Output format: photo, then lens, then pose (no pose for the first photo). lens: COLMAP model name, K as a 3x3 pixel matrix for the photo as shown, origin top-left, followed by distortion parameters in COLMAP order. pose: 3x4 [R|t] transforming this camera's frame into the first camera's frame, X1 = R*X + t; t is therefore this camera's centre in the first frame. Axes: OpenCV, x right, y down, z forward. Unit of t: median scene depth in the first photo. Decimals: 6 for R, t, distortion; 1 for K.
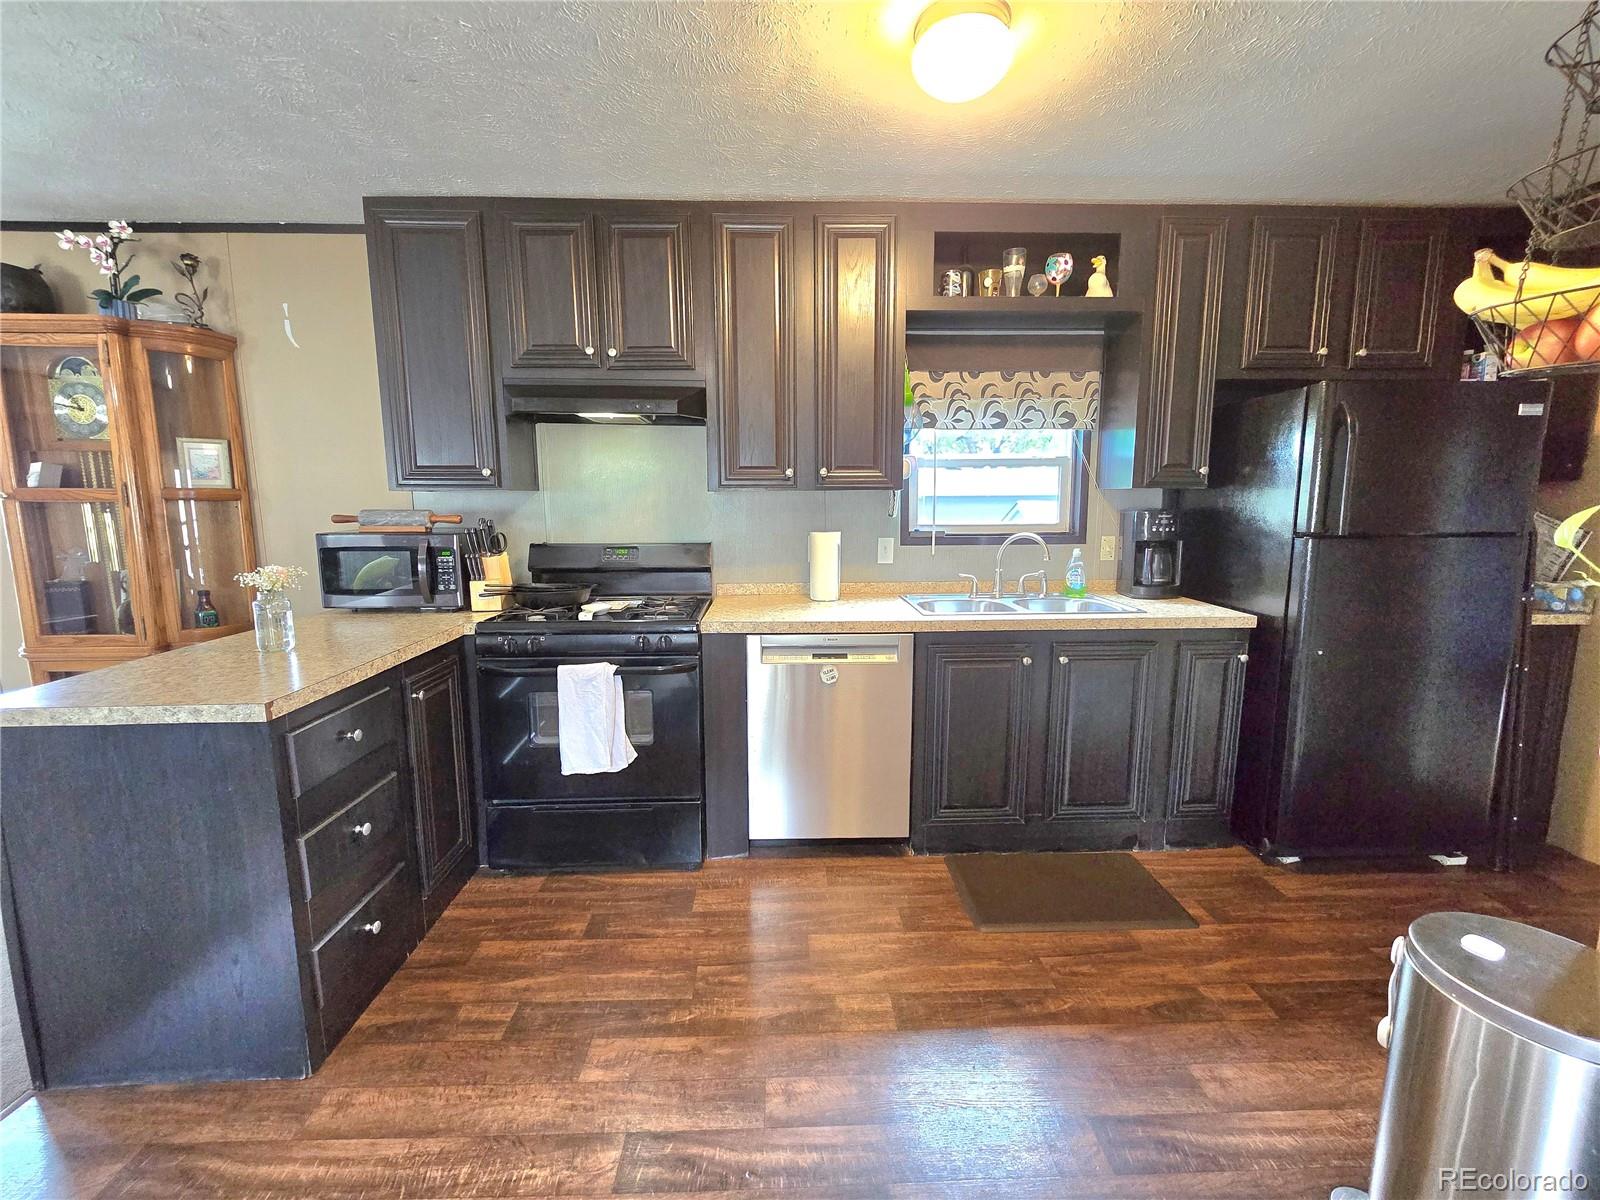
lens RADIAL K [[649.5, 0, 808.3], [0, 649.5, 591.7], [0, 0, 1]] dist [-0.001721, 0.001077]
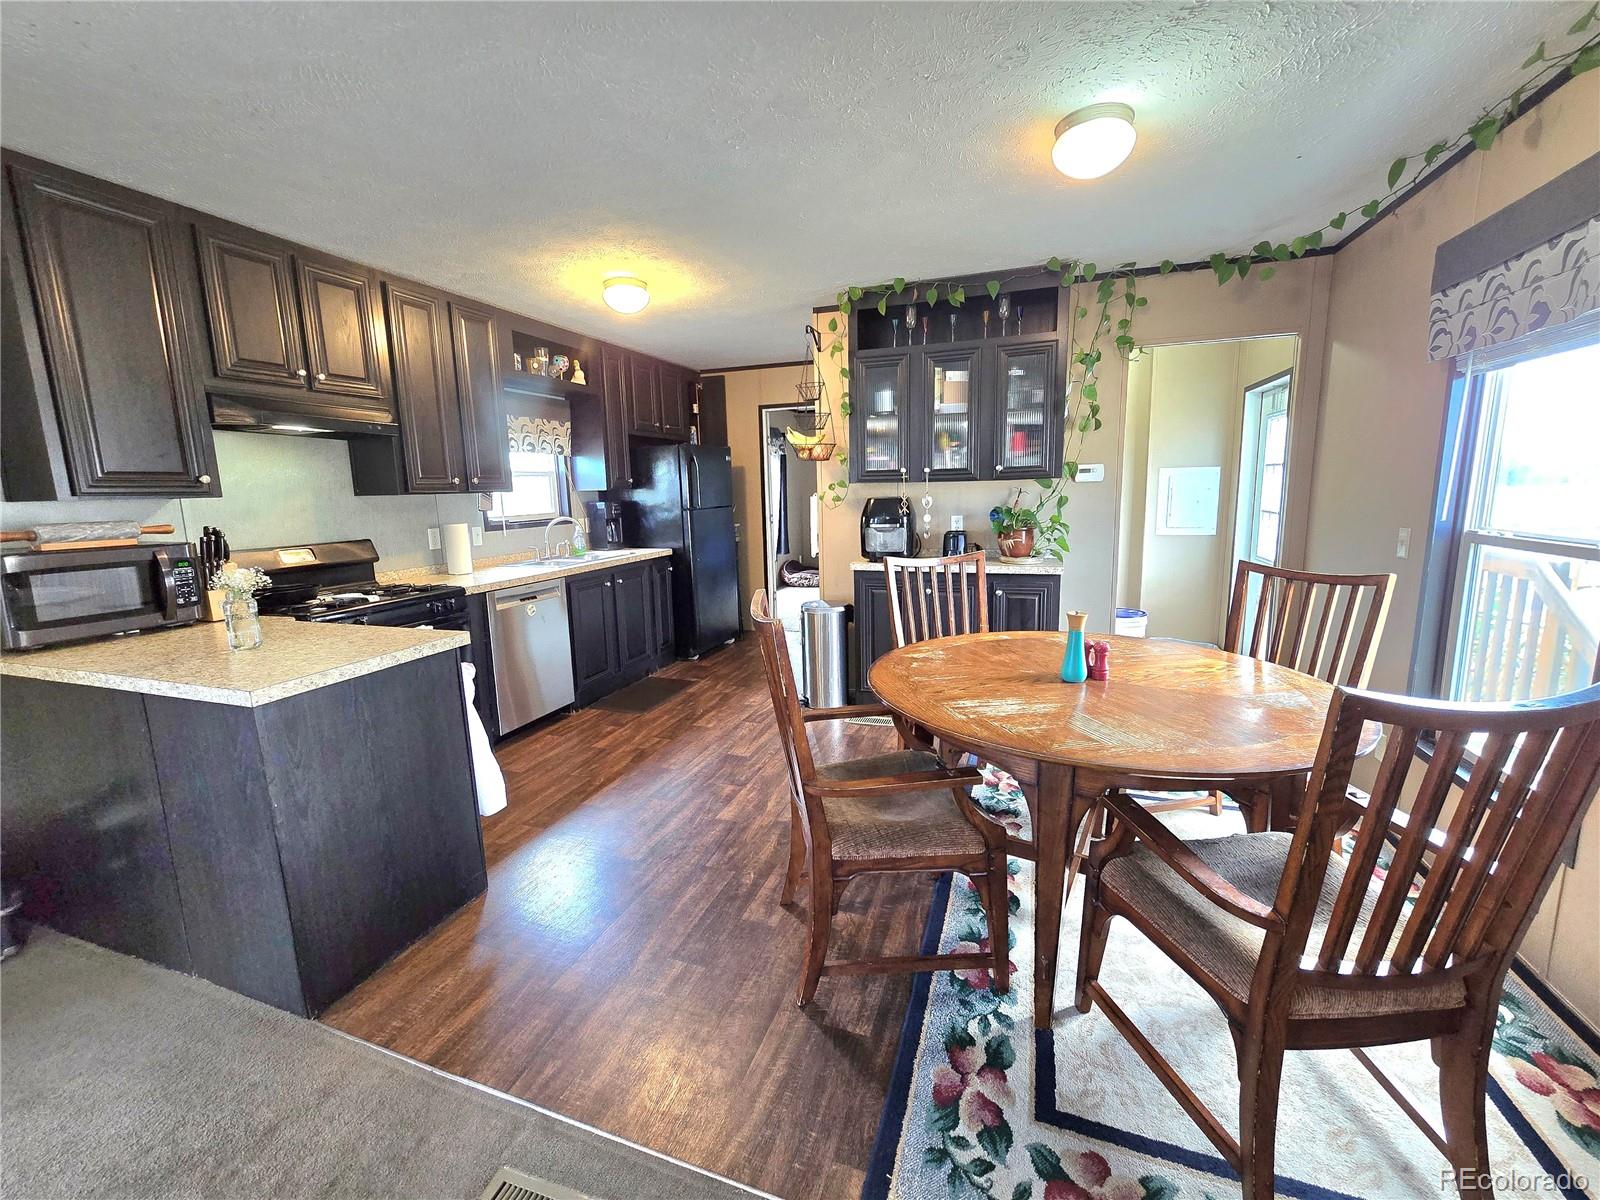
lens RADIAL K [[649.5, 0, 800.1], [0, 649.5, 597.2], [0, 0, 1]] dist [-0.001721, 0.001077]
pose [[0.368174, -0.160312, 0.915832, -1.119662], [0.157792, 0.981507, 0.108374, 0.028459], [-0.916270, 0.104610, 0.386661, -0.196493]]
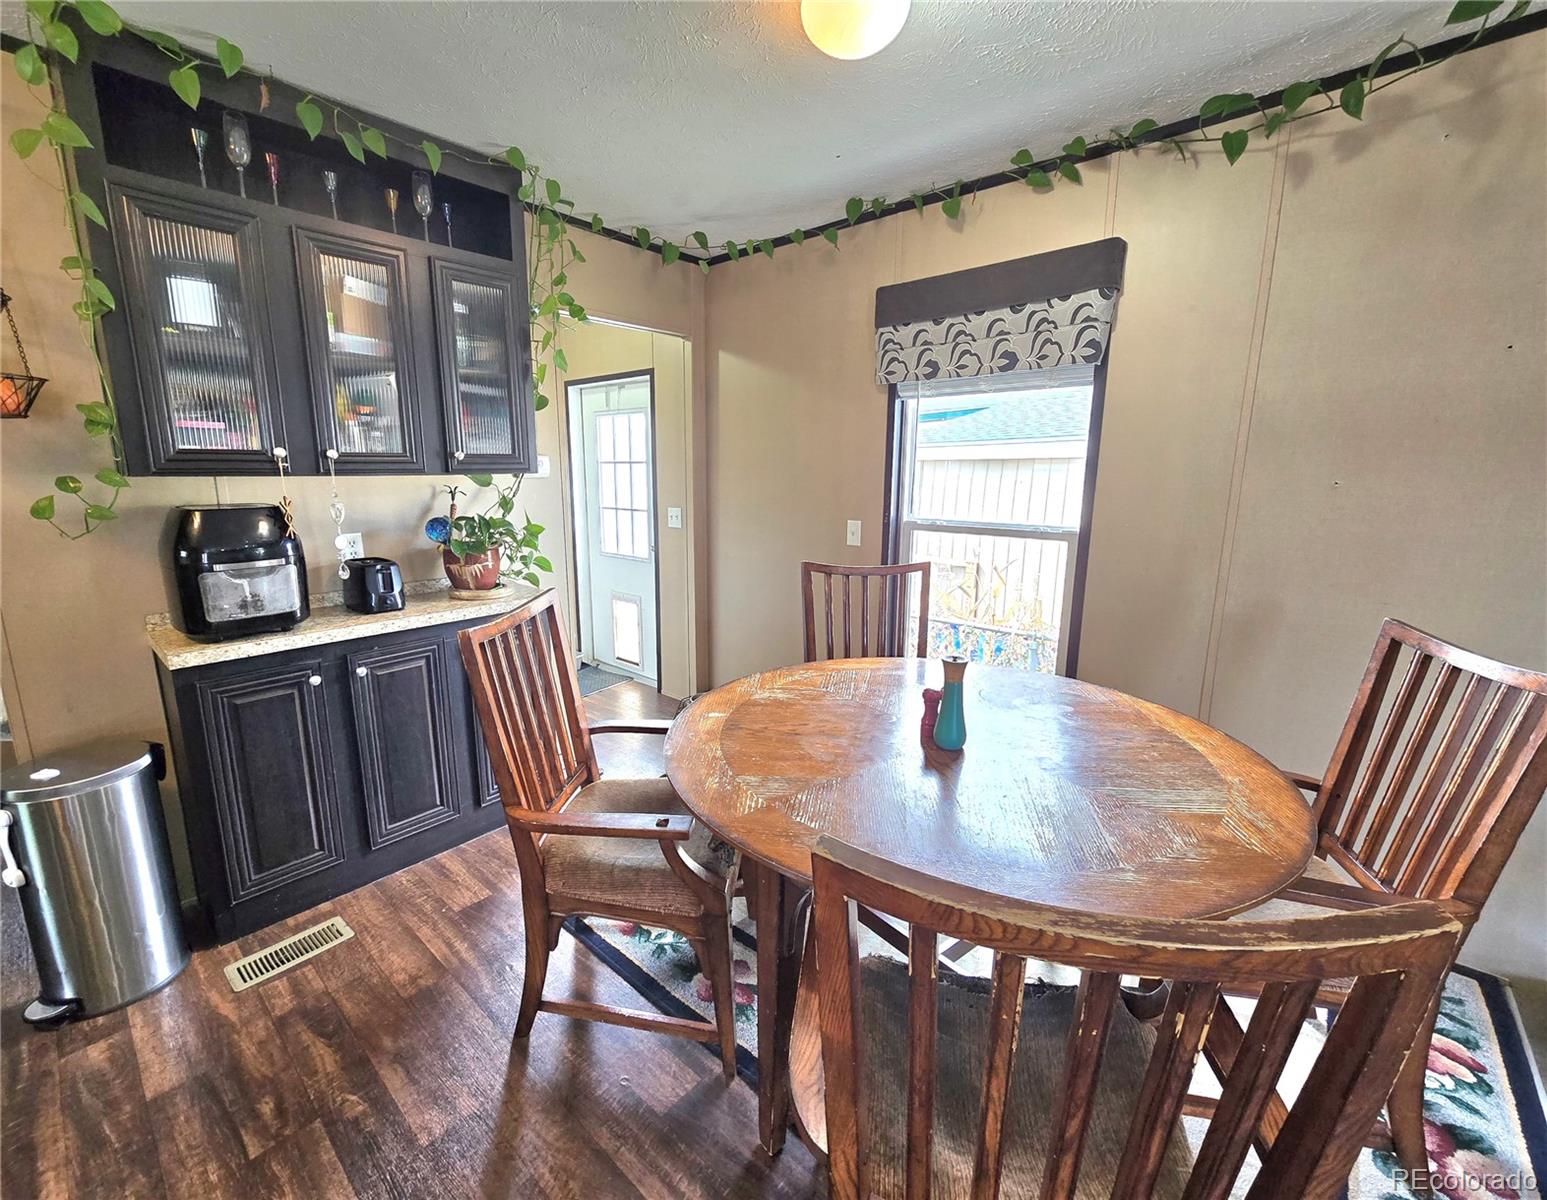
lens RADIAL K [[647.2, 0, 754.2], [0, 647.2, 593.3], [0, 0, 1]] dist [-0.006617, -0.000962]
pose [[-0.717089, -0.126576, 0.685392, -0.538515], [0.107851, 0.951375, 0.288536, -0.061125], [-0.688586, 0.280826, -0.668570, 0.309288]]
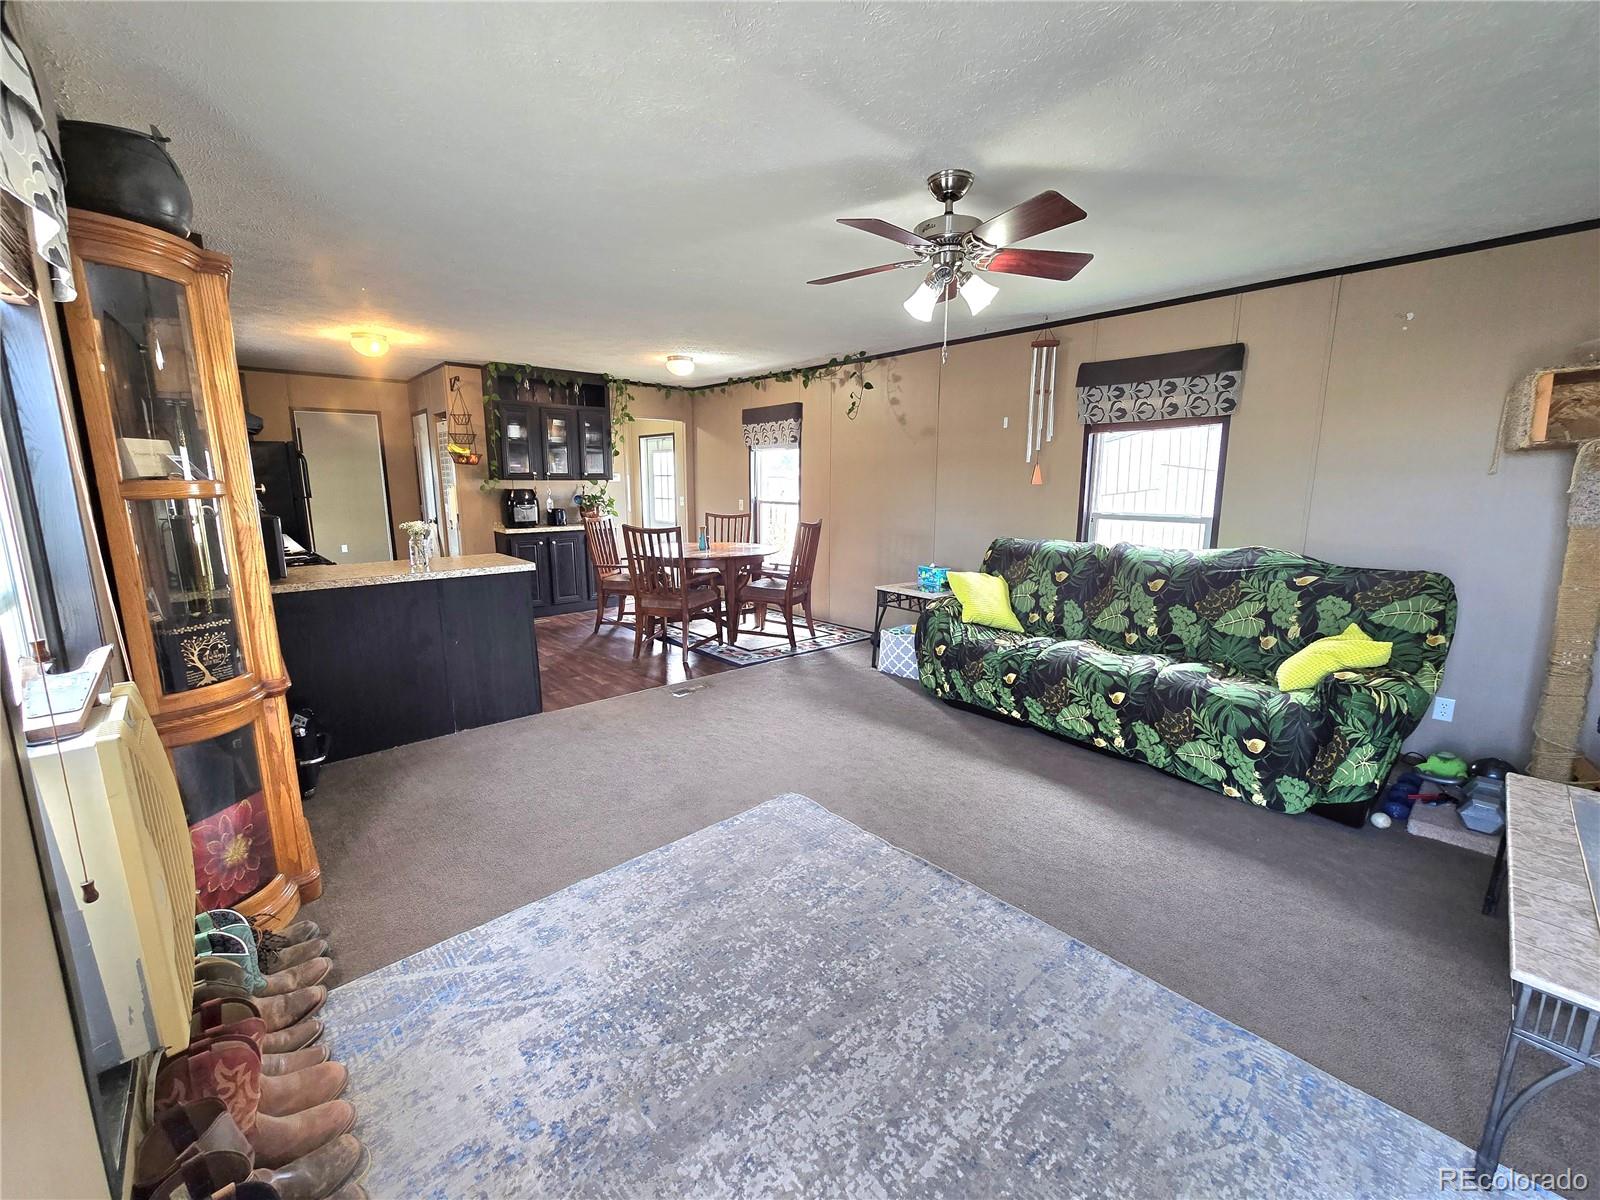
lens RADIAL K [[649.5, 0, 807.5], [0, 649.5, 595.1], [0, 0, 1]] dist [-0.001721, 0.001077]
pose [[-0.642281, -0.130893, 0.755210, -2.343103], [0.115360, 0.957578, 0.264078, -0.154144], [-0.757738, 0.256733, -0.599934, 1.004480]]
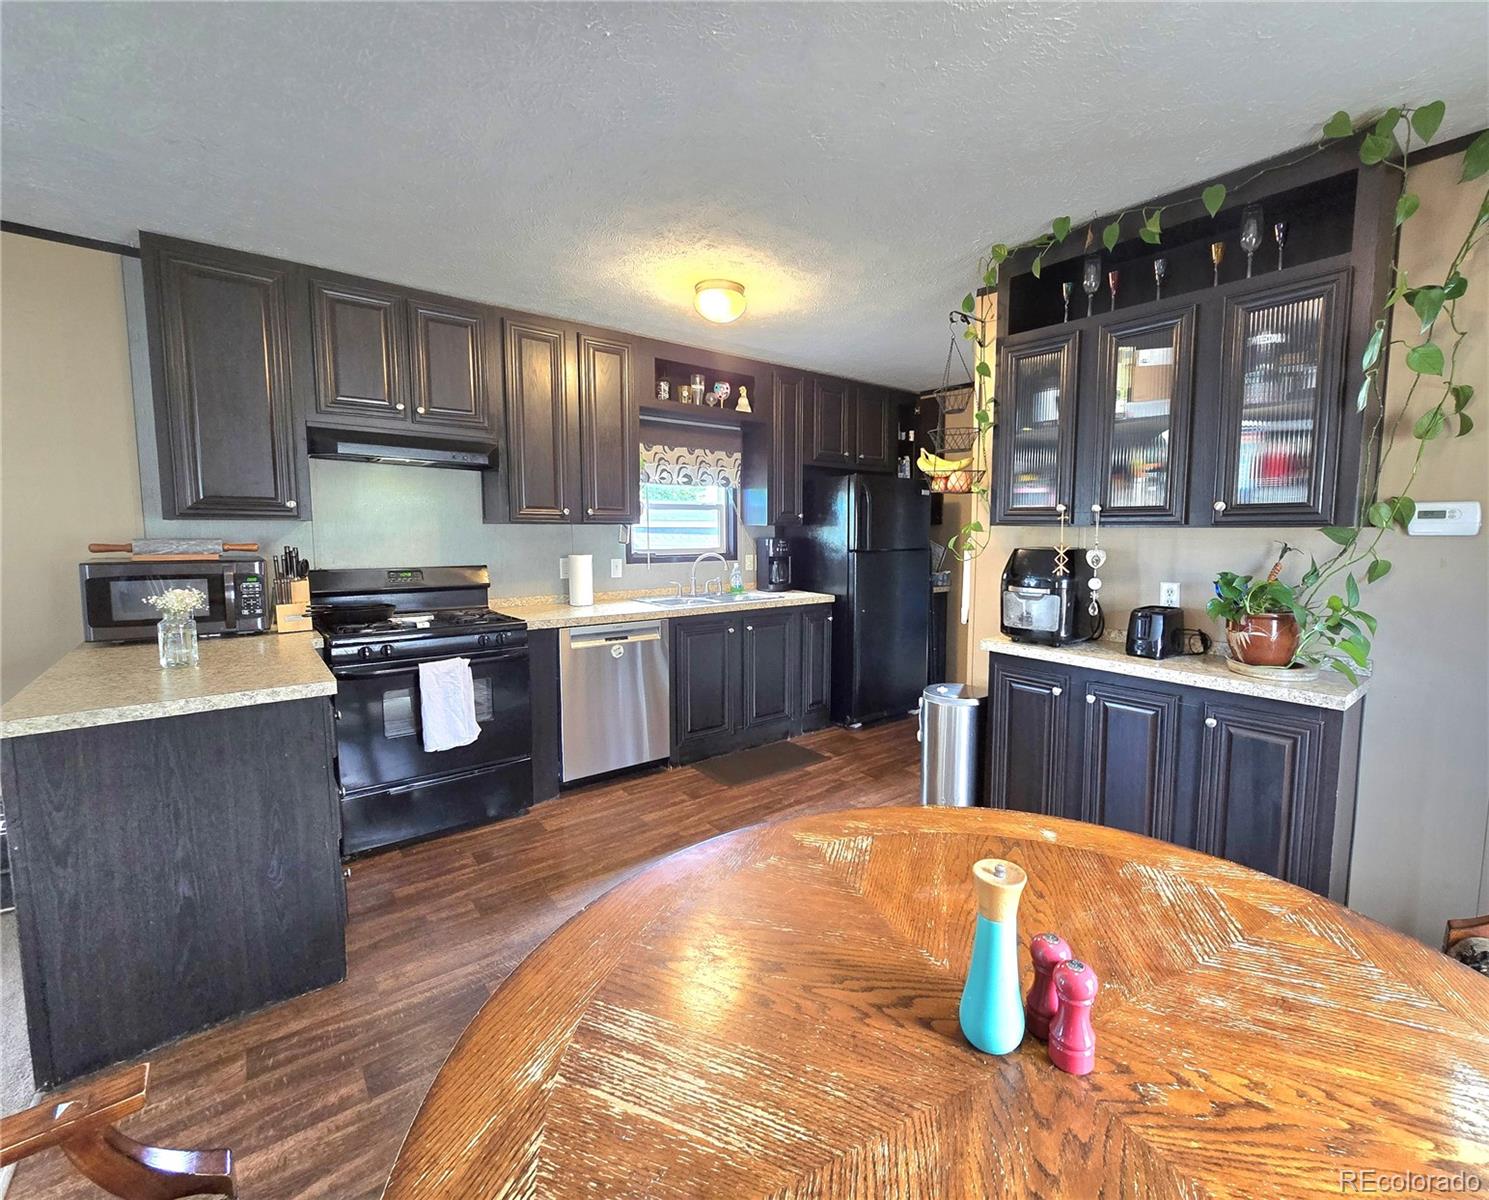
lens RADIAL K [[653.3, 0, 801.0], [0, 653.3, 593.6], [0, 0, 1]] dist [0.001595, -0.001261]
pose [[0.781377, -0.052697, 0.621830, -0.529327], [0.080359, 0.996629, -0.016518, 0.054031], [-0.618864, 0.062876, 0.782978, -0.389731]]
